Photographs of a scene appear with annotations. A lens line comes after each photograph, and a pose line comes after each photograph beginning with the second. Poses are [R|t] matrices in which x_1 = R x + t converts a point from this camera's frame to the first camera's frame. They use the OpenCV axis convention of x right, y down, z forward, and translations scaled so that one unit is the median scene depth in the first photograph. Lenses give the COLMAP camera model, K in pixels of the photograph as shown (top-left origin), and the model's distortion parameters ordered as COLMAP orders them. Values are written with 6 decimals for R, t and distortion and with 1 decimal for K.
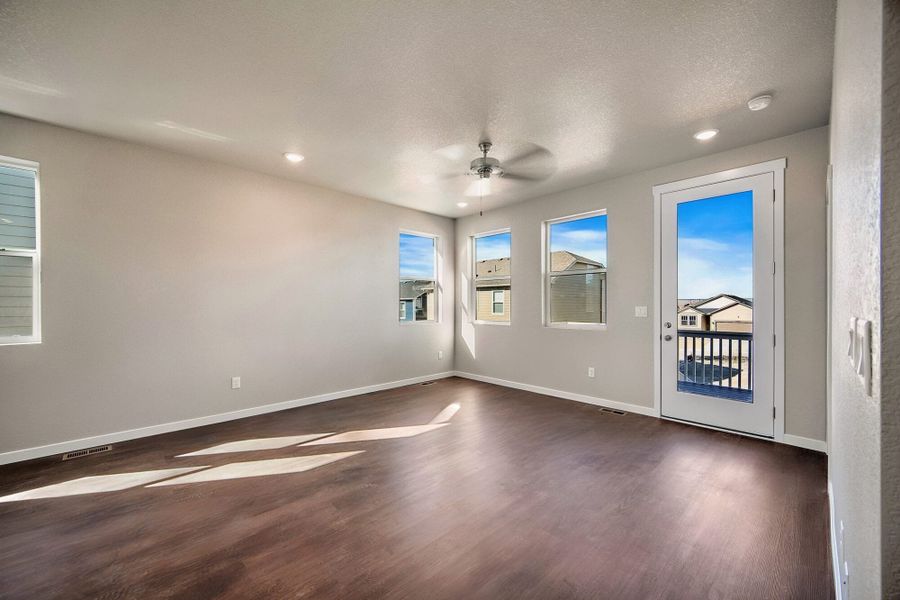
lens RADIAL K [[355.3, 0, 446.8], [0, 355.3, 301.5], [0, 0, 1]] dist [-0.002147, -0.000298]
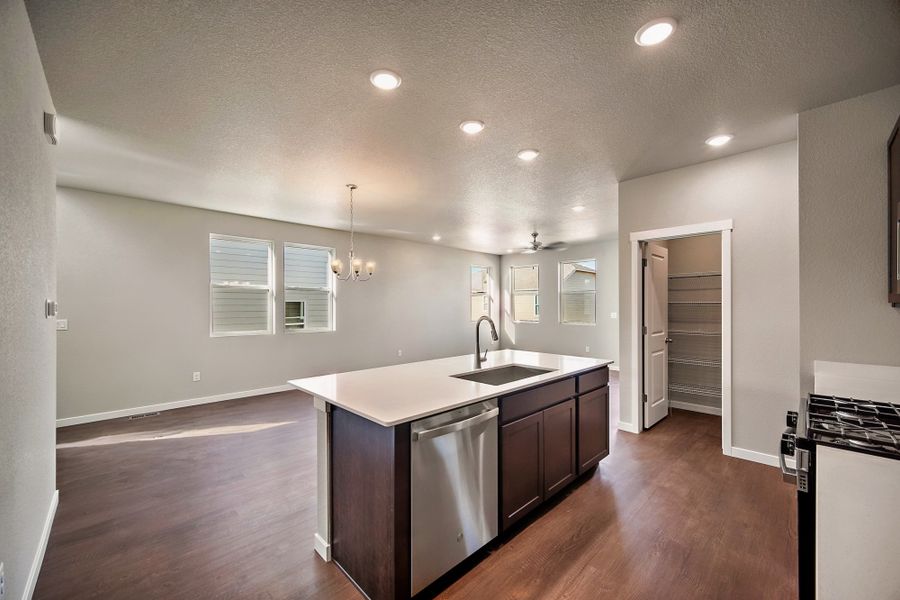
lens RADIAL K [[355.3, 0, 446.8], [0, 355.3, 301.5], [0, 0, 1]] dist [-0.002147, -0.000298]
pose [[0.999988, -0.004694, 0.001621, -0.222848], [0.004706, 0.999961, -0.007459, -0.019723], [-0.001586, 0.007466, 0.999971, -0.581292]]
